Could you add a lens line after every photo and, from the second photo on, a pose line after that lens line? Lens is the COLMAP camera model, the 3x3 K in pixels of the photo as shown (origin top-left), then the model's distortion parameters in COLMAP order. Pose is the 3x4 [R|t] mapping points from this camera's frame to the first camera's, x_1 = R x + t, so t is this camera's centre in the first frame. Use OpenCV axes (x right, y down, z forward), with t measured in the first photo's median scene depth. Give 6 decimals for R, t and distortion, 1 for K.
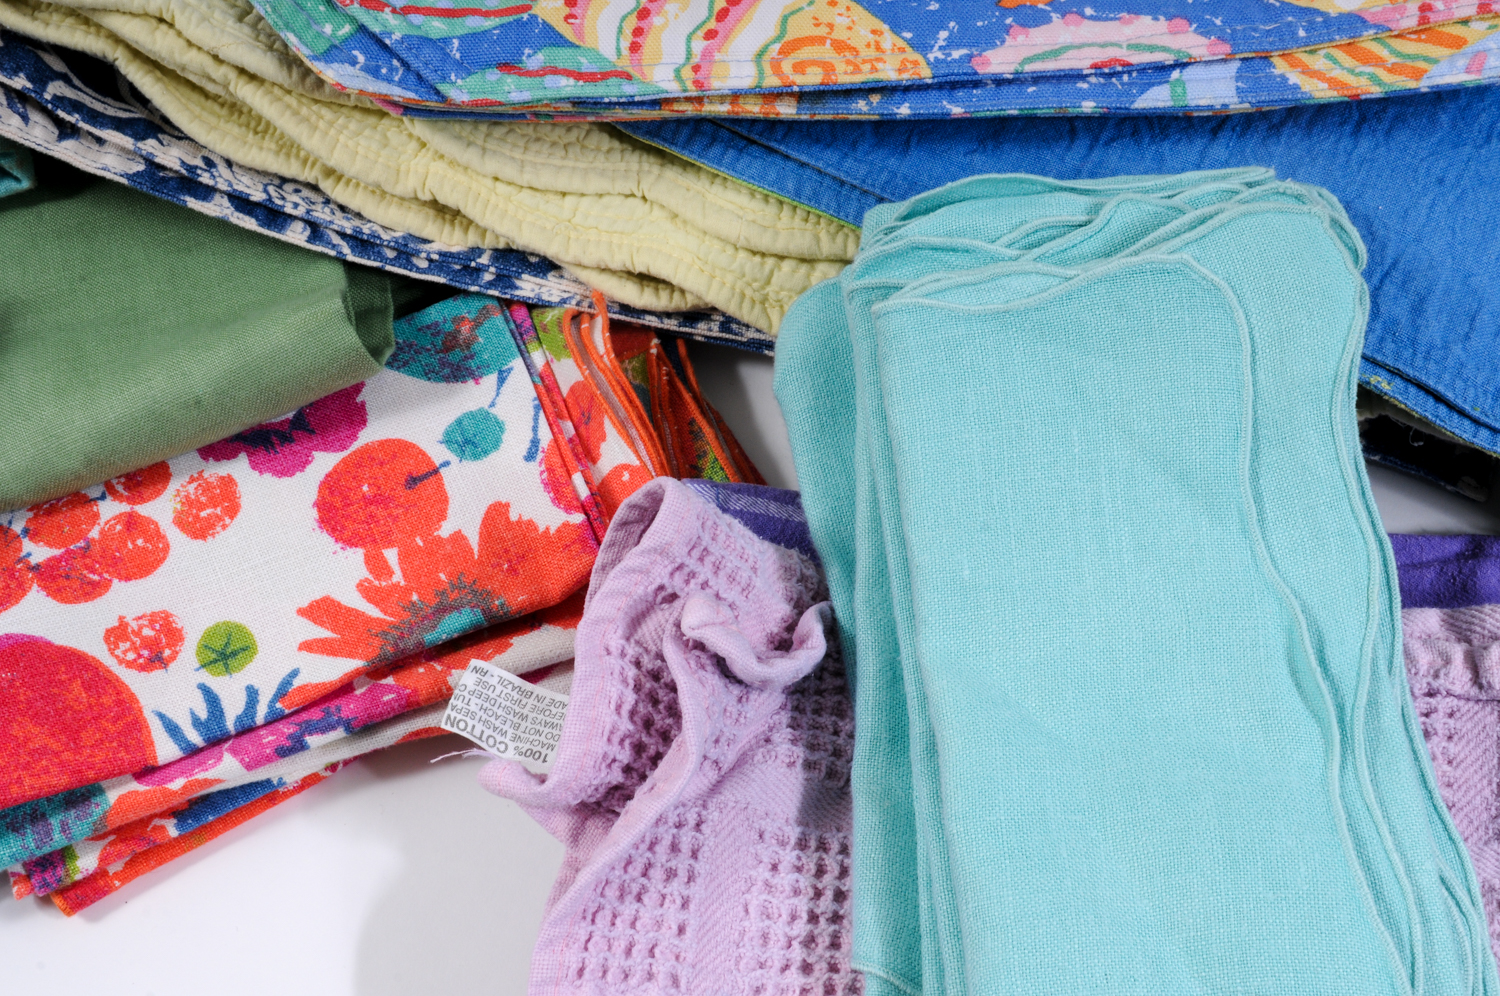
lens RADIAL K [[1956.5, 0, 750.0], [0, 1956.5, 498.0], [0, 0, 1]] dist [-0.143929, 0.047681]
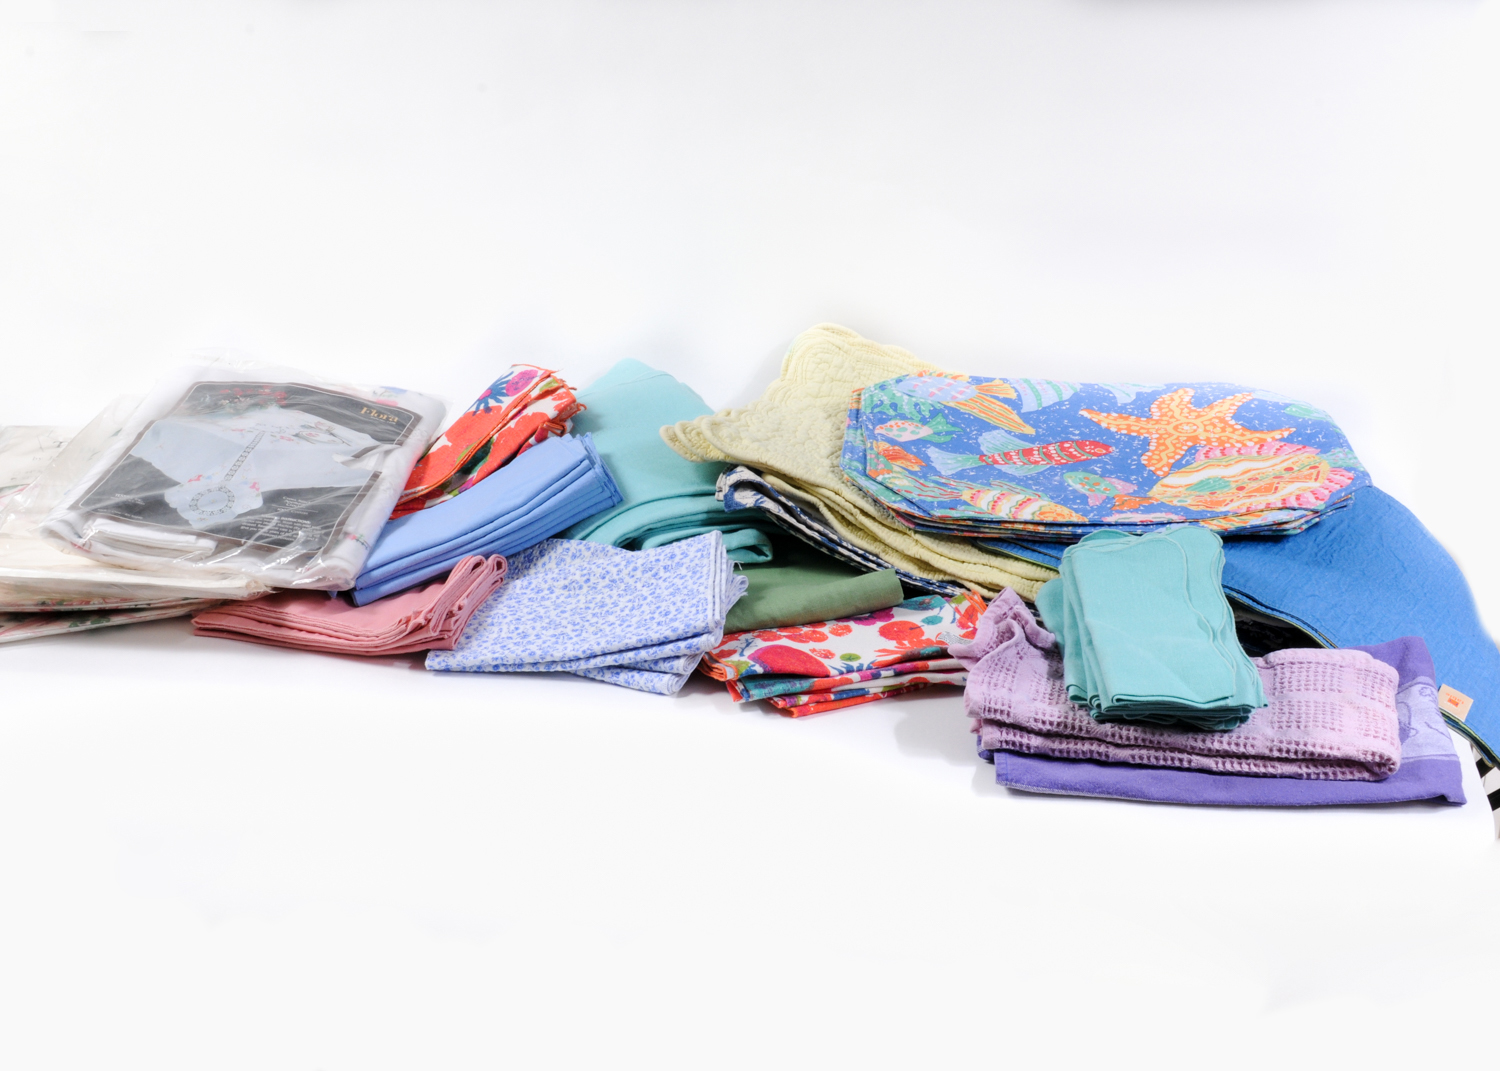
lens RADIAL K [[2383.0, 0, 750.0], [0, 2383.0, 535.5], [0, 0, 1]] dist [-0.176102, -0.012377]
pose [[0.996425, 0.057876, -0.061539, -0.209166], [-0.083503, 0.785177, -0.613616, 2.162485], [0.012805, 0.616561, 0.787203, -1.966914]]
